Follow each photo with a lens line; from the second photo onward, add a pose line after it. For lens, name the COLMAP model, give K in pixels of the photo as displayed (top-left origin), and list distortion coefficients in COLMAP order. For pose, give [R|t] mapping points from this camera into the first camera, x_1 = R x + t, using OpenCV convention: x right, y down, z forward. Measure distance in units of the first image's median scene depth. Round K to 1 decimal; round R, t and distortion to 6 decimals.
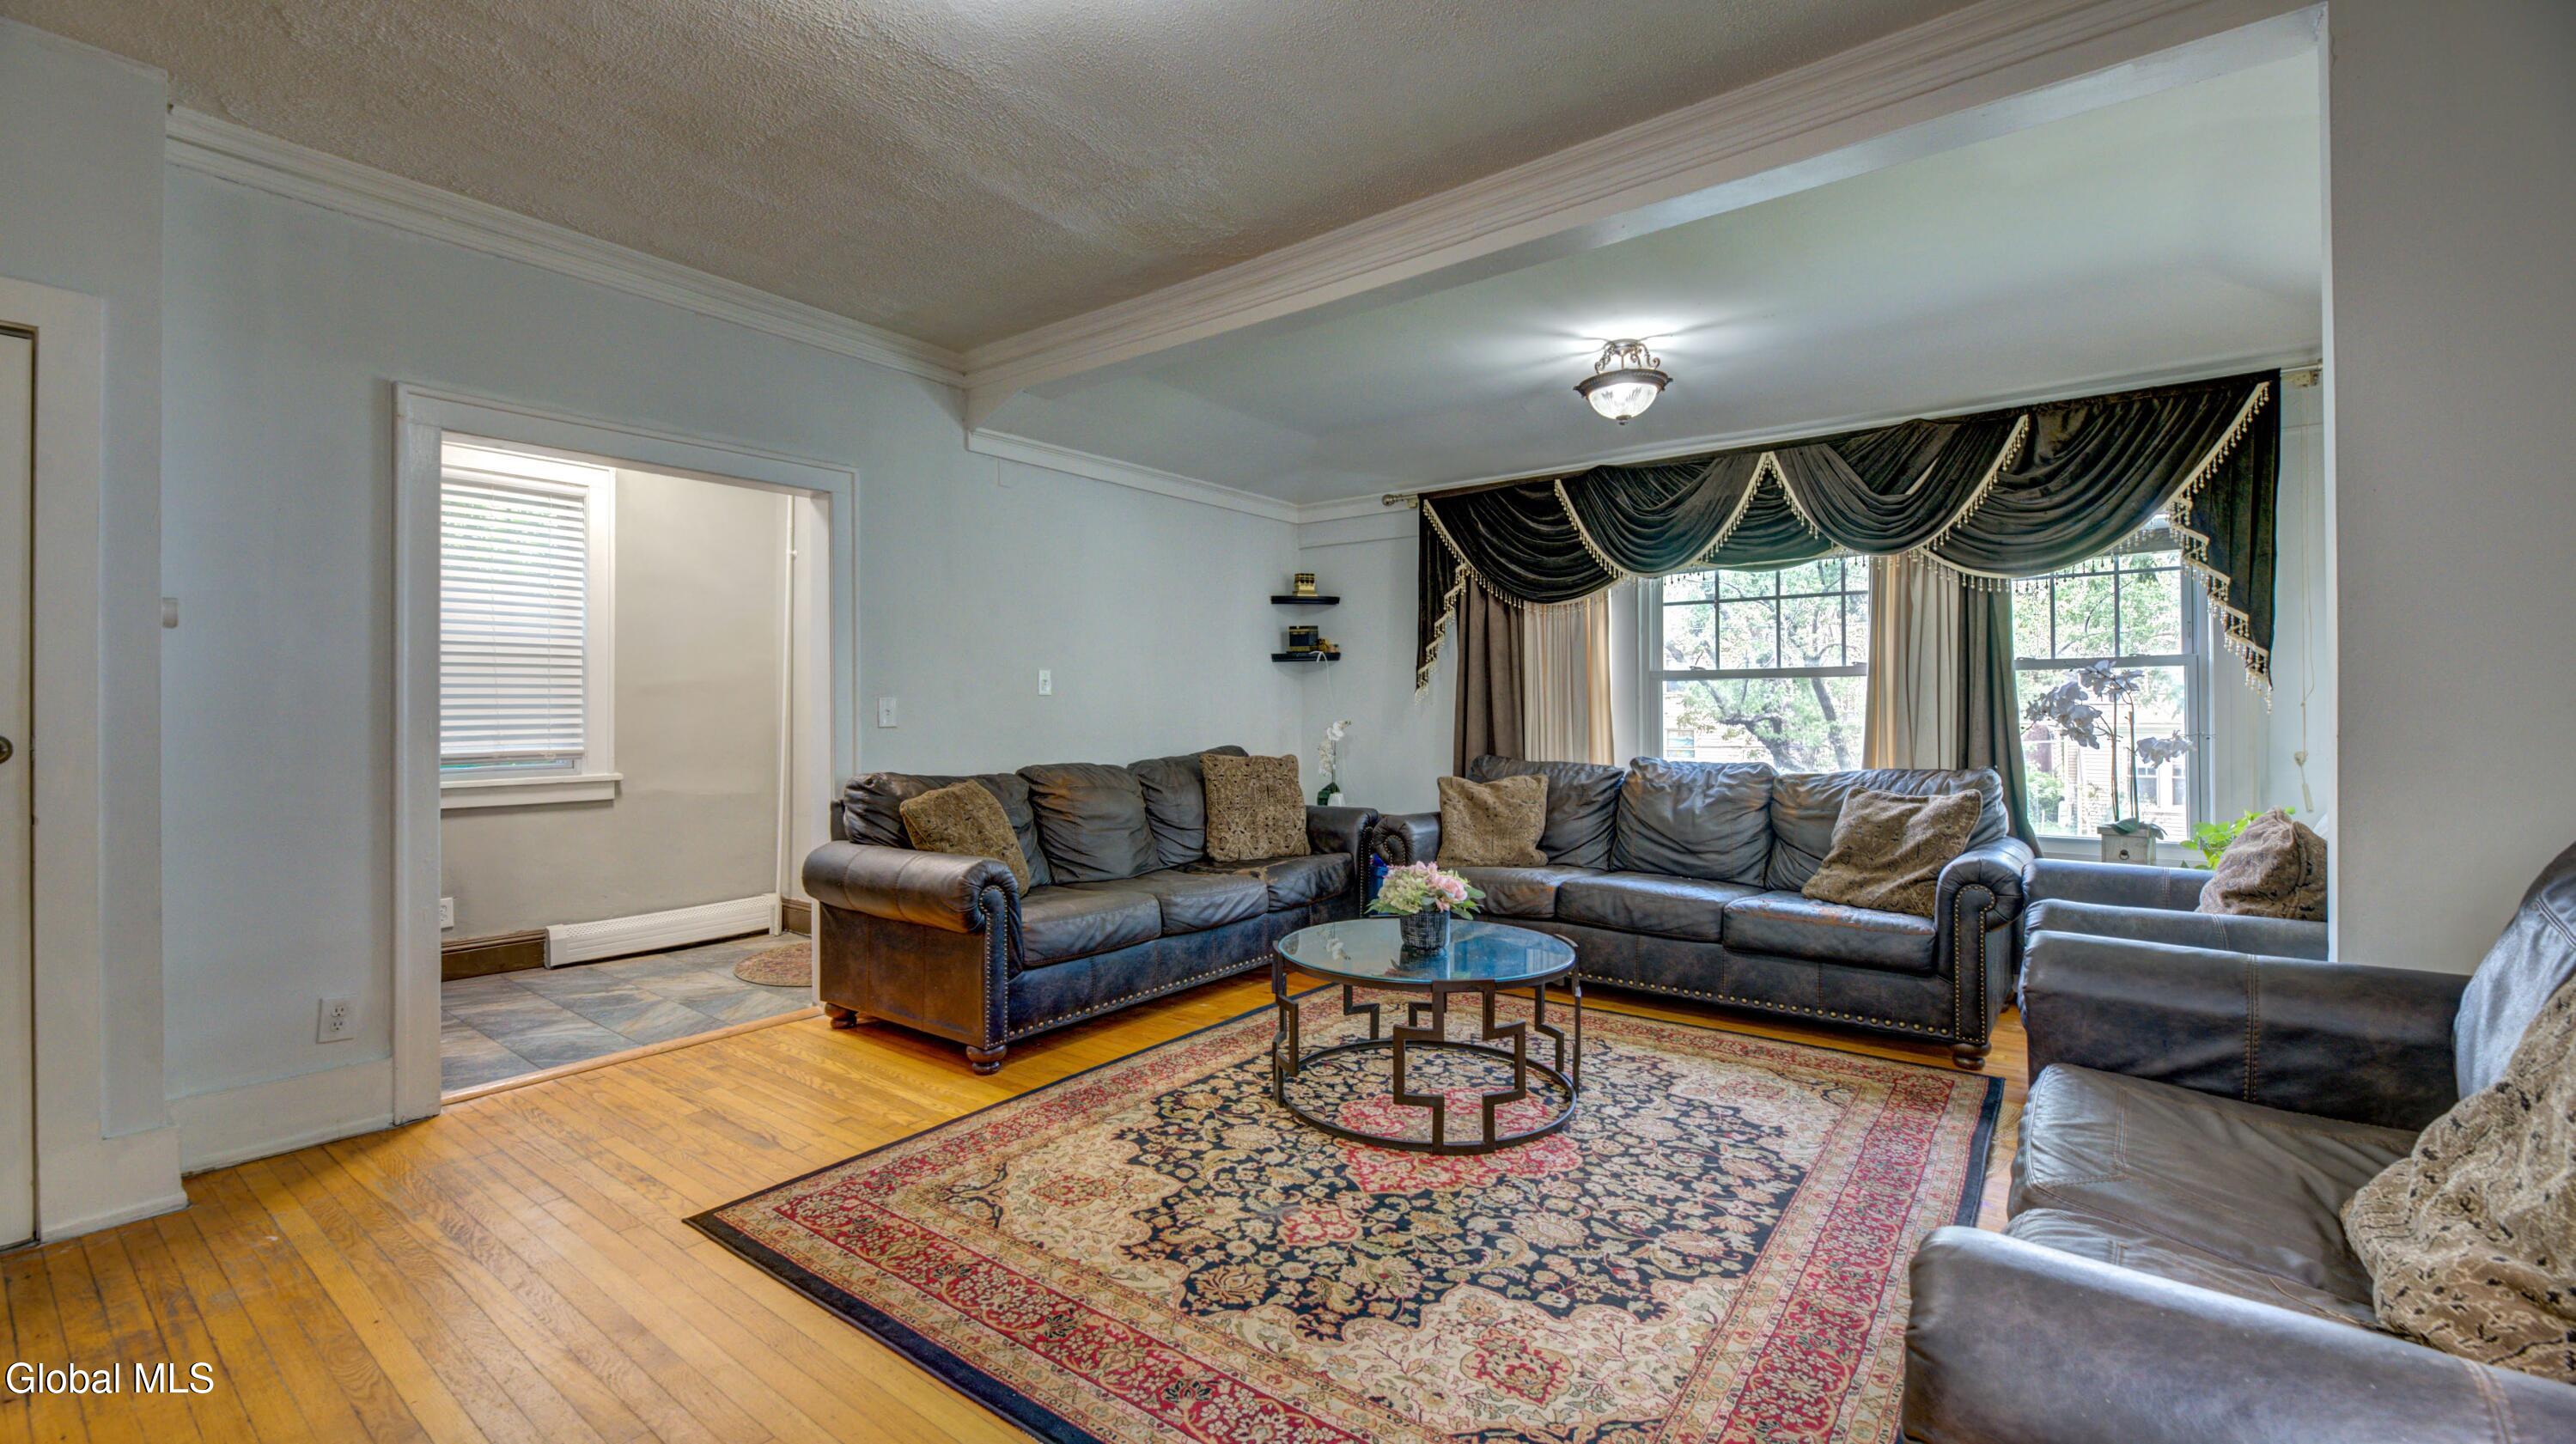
lens RADIAL K [[1053.5, 0, 1283.0], [0, 1053.5, 717.7], [0, 0, 1]] dist [-0.002435, -0.000360]
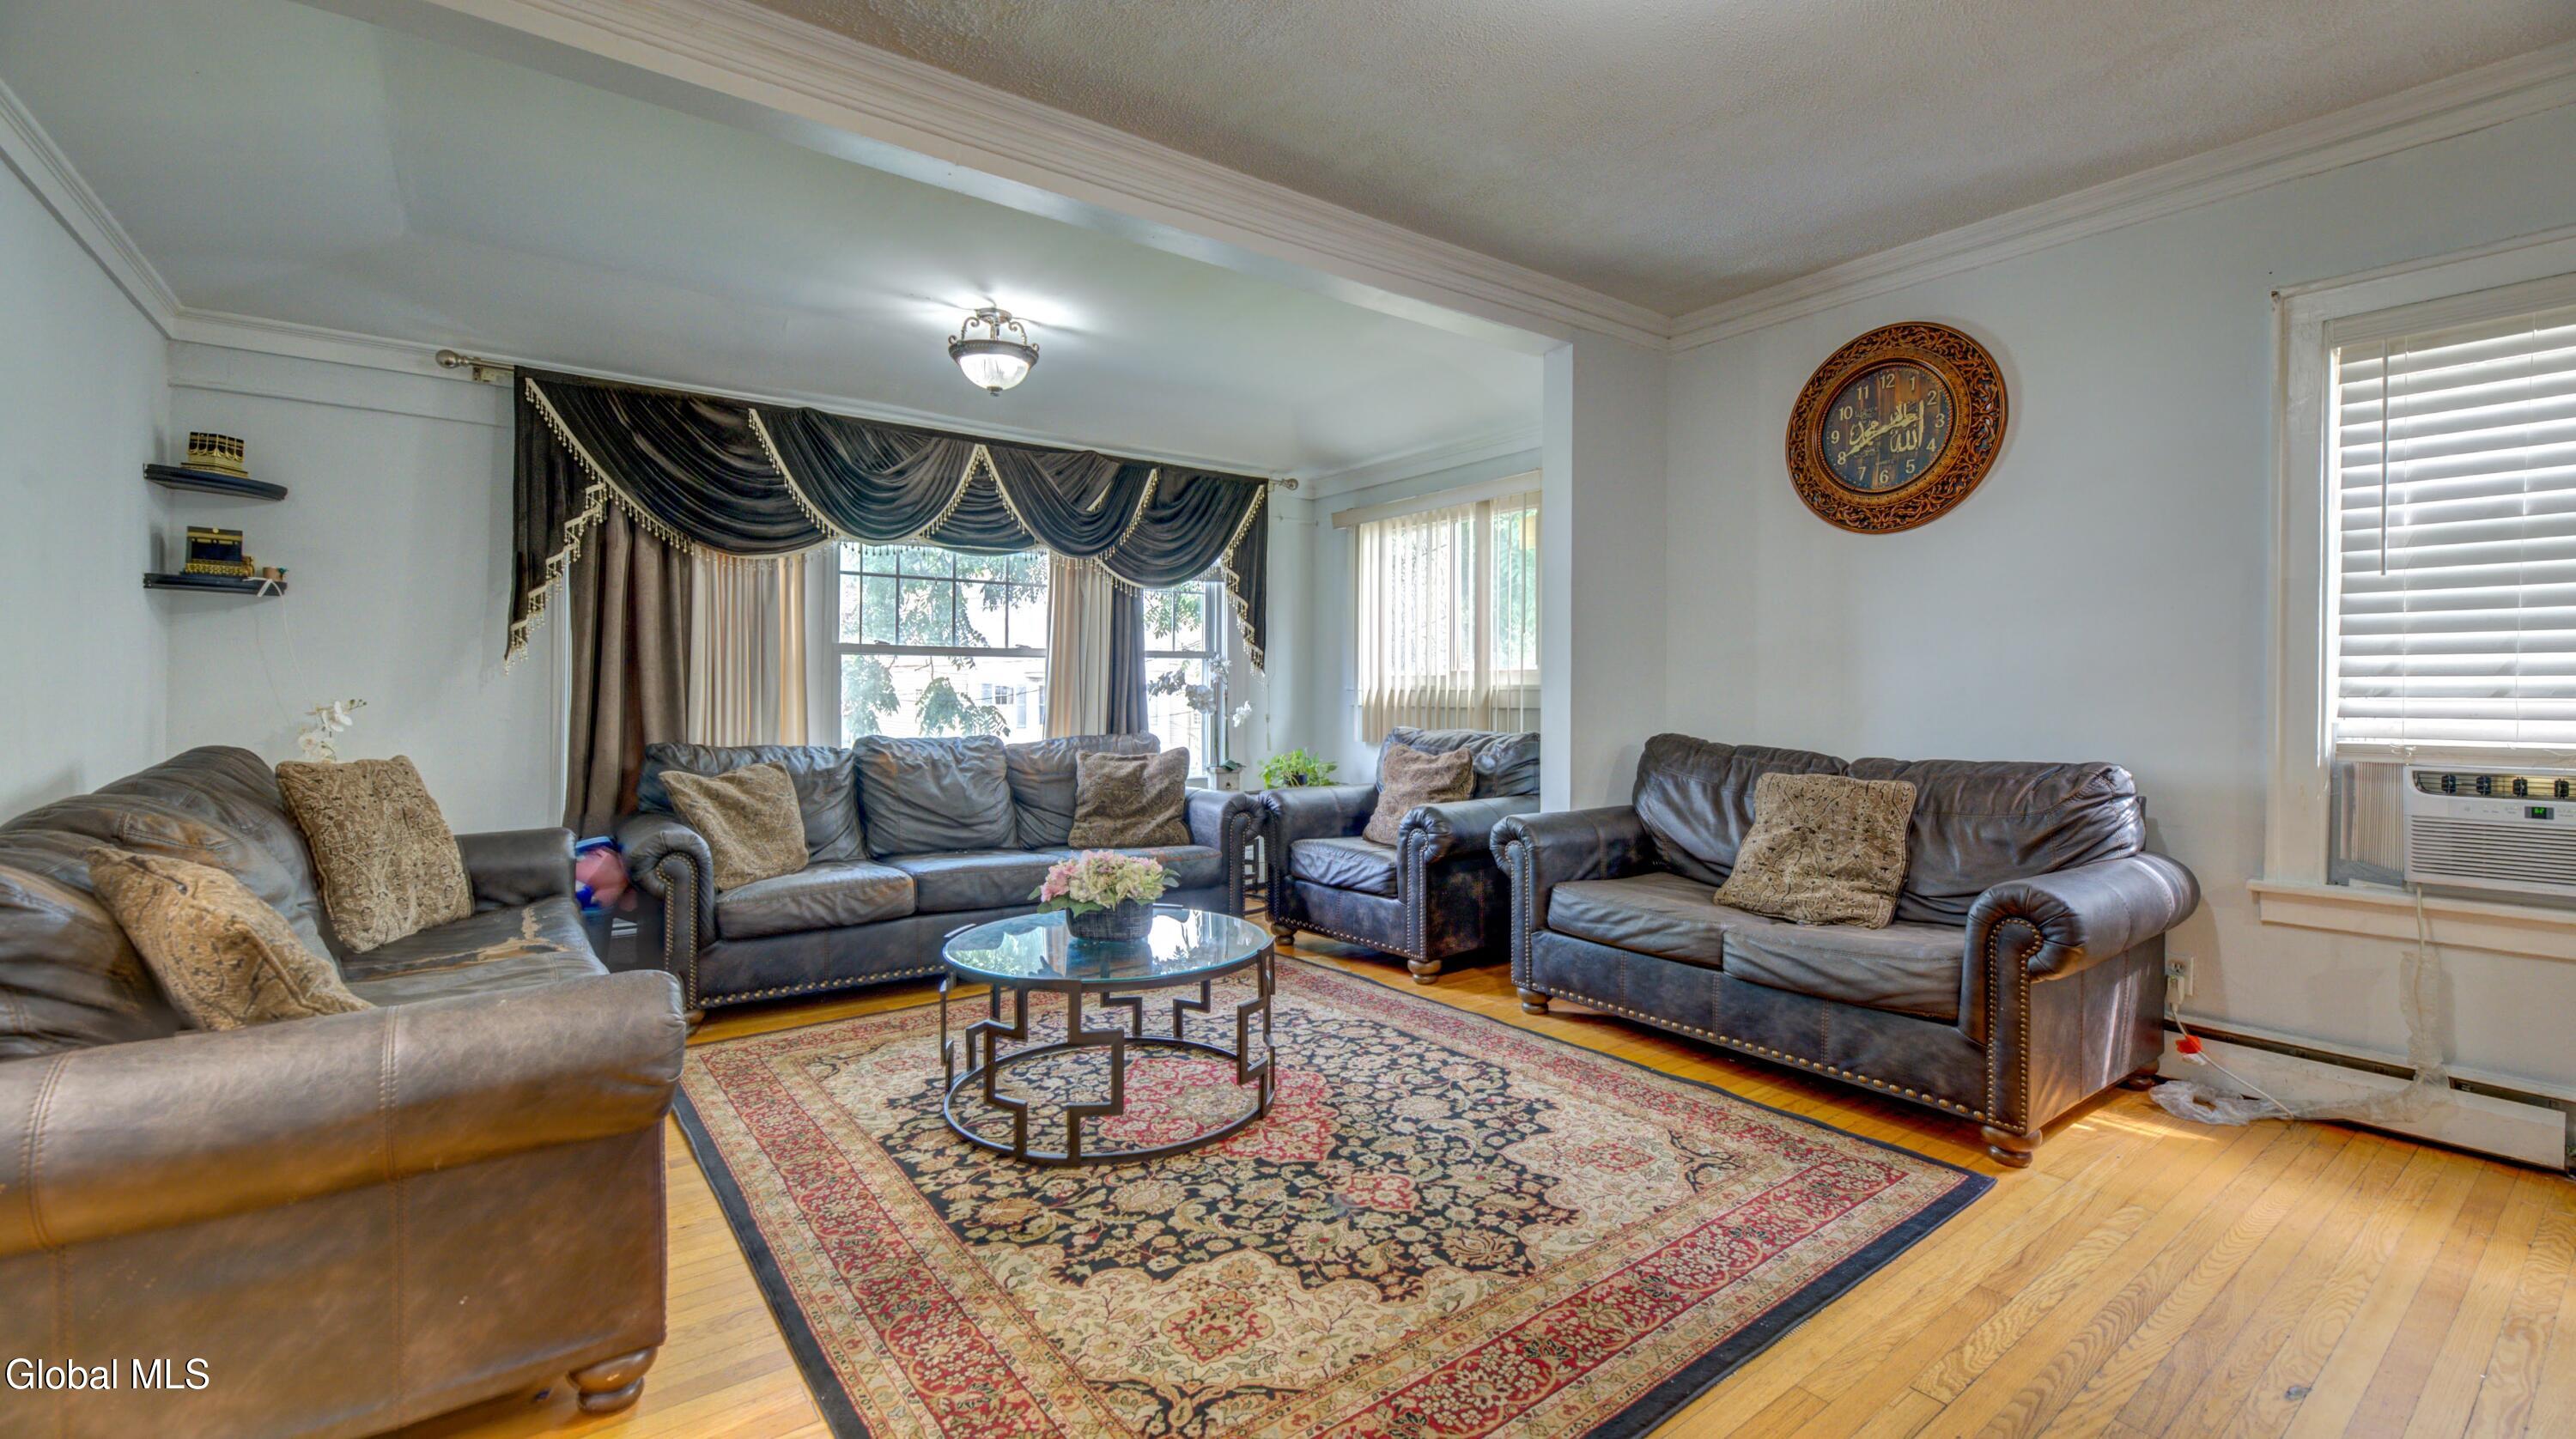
lens RADIAL K [[1065.7, 0, 1282.3], [0, 1065.7, 702.0], [0, 0, 1]] dist [-0.002831, -0.000437]
pose [[0.272146, -0.006584, 0.962233, -0.782528], [0.001272, 0.999978, 0.006483, 0.003203], [-0.962255, -0.000540, 0.272148, 0.649636]]
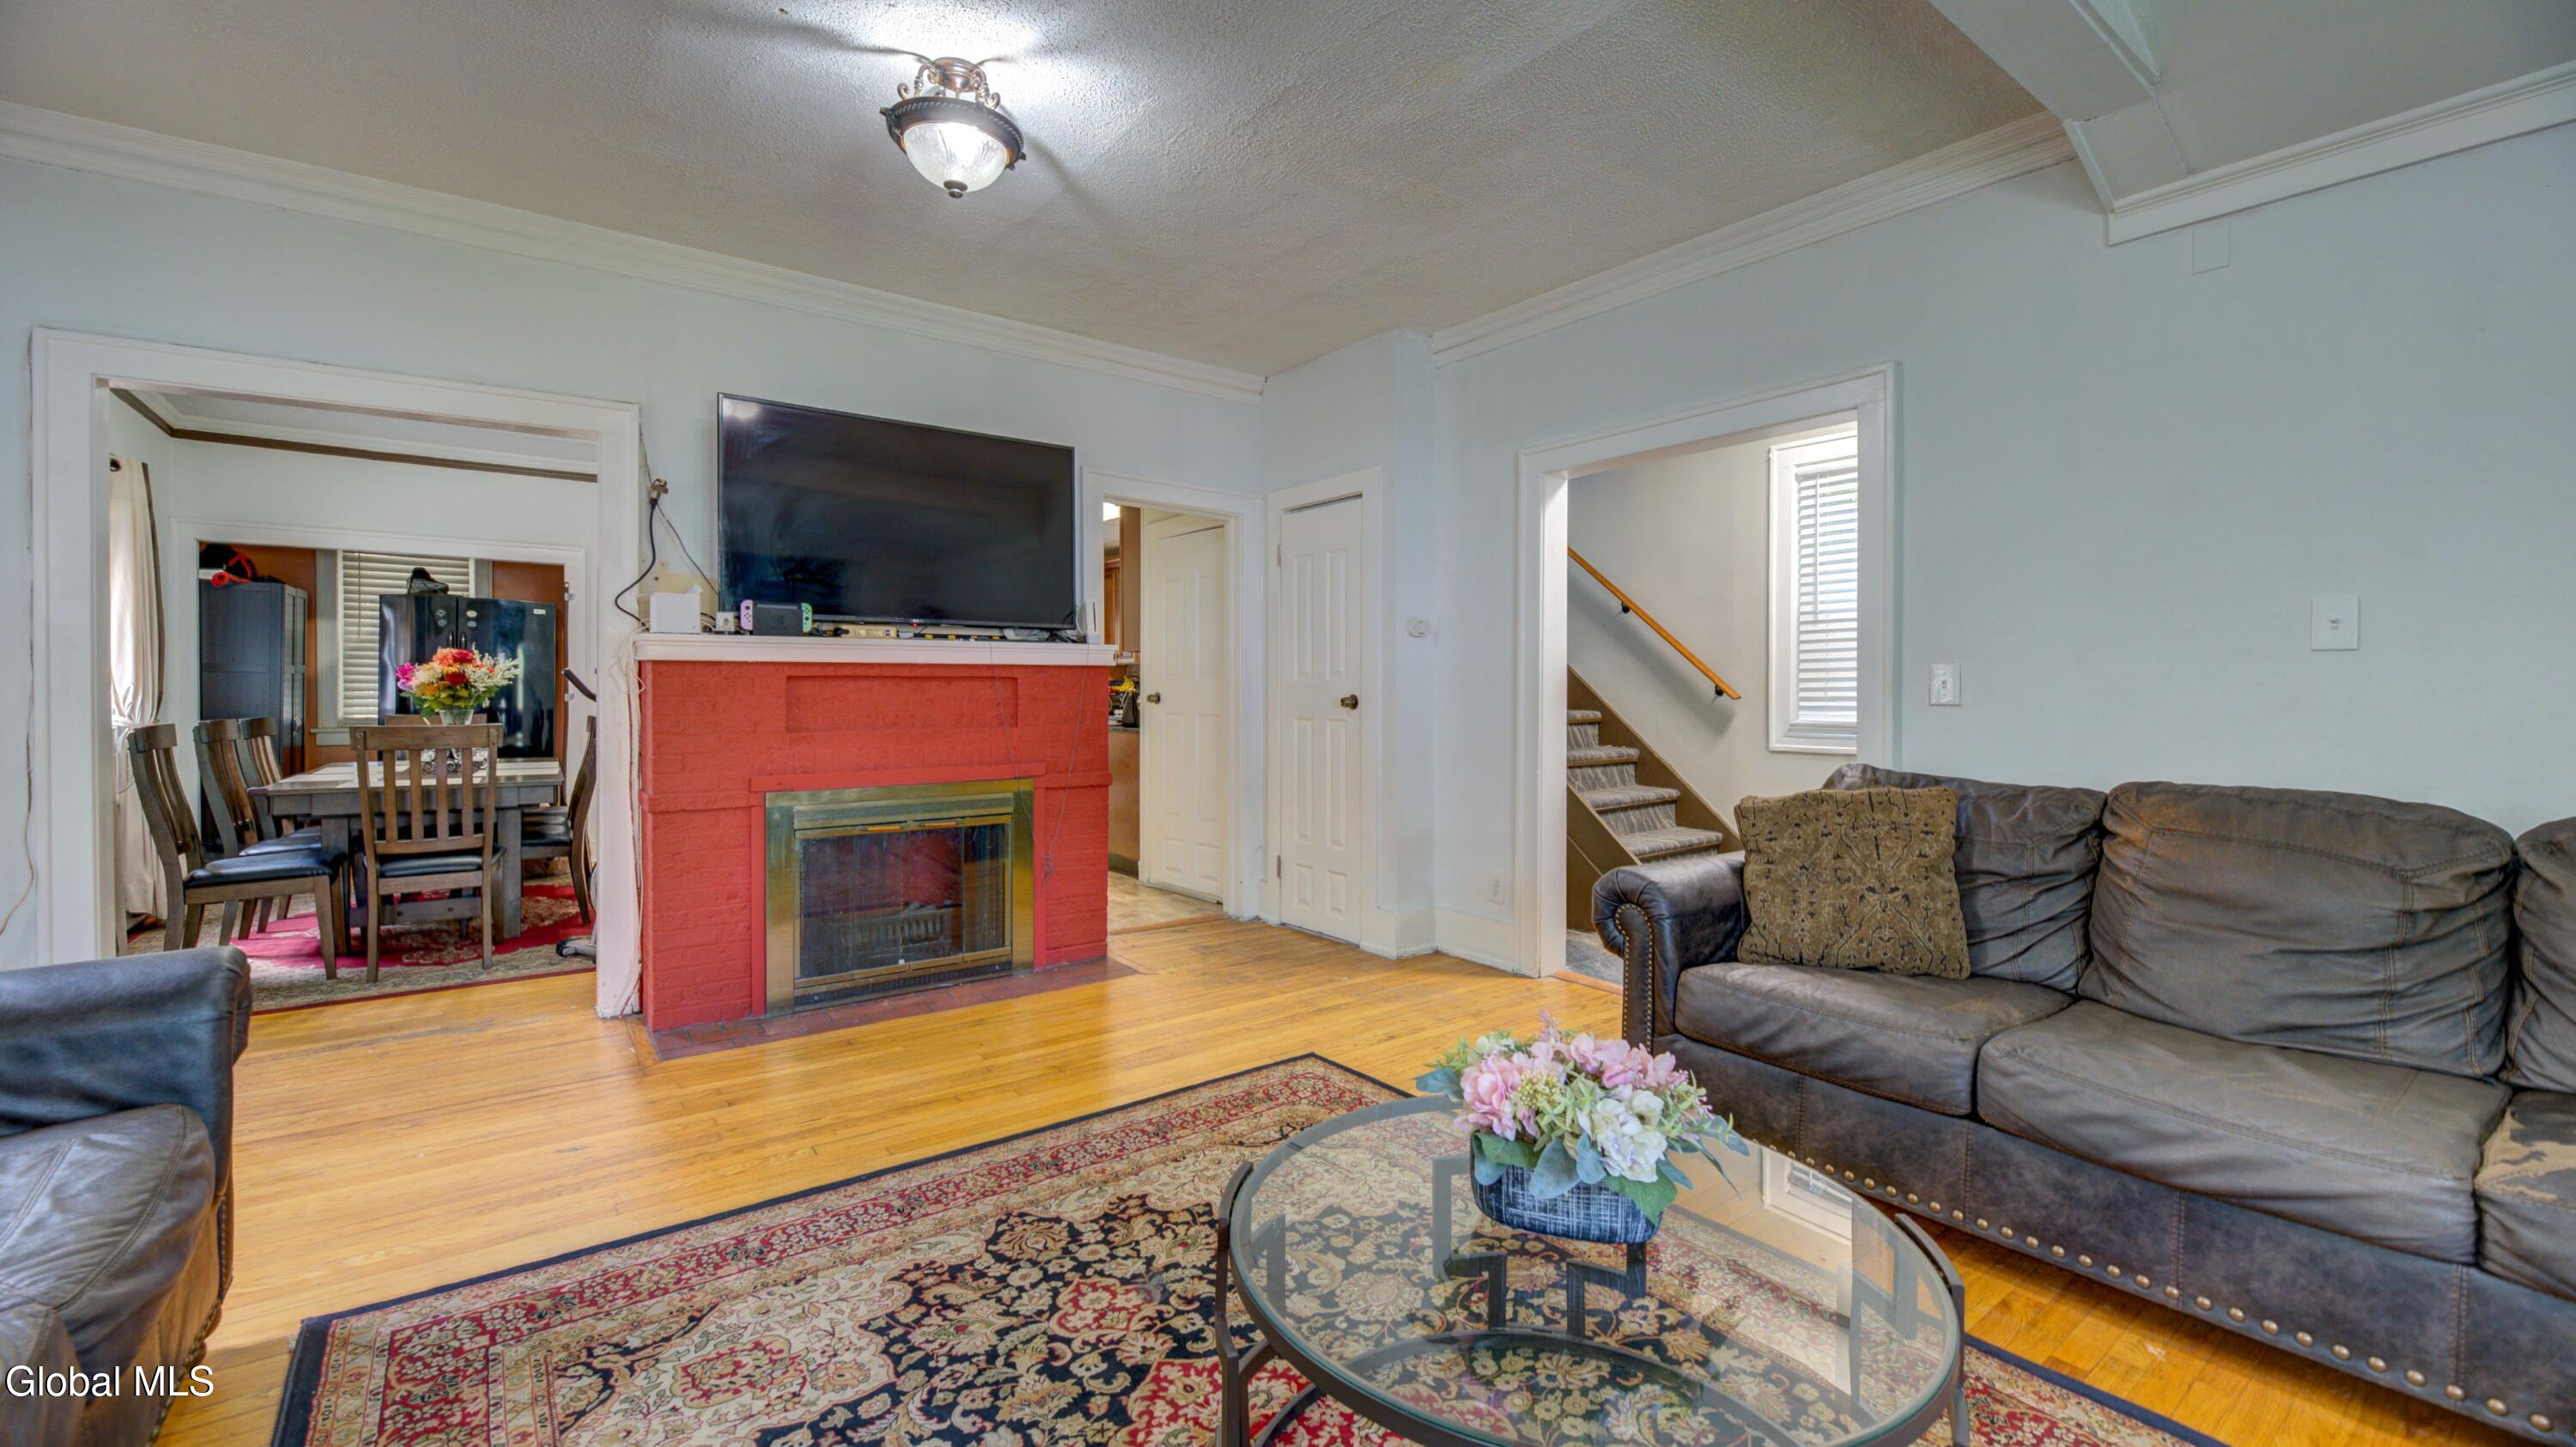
lens RADIAL K [[1053.5, 0, 1283.0], [0, 1053.5, 719.2], [0, 0, 1]] dist [-0.002435, -0.000360]
pose [[-0.263195, 0.036375, -0.964057, 0.625402], [-0.003505, 0.999246, 0.038660, -0.011769], [0.964736, 0.013554, -0.262869, 1.082163]]
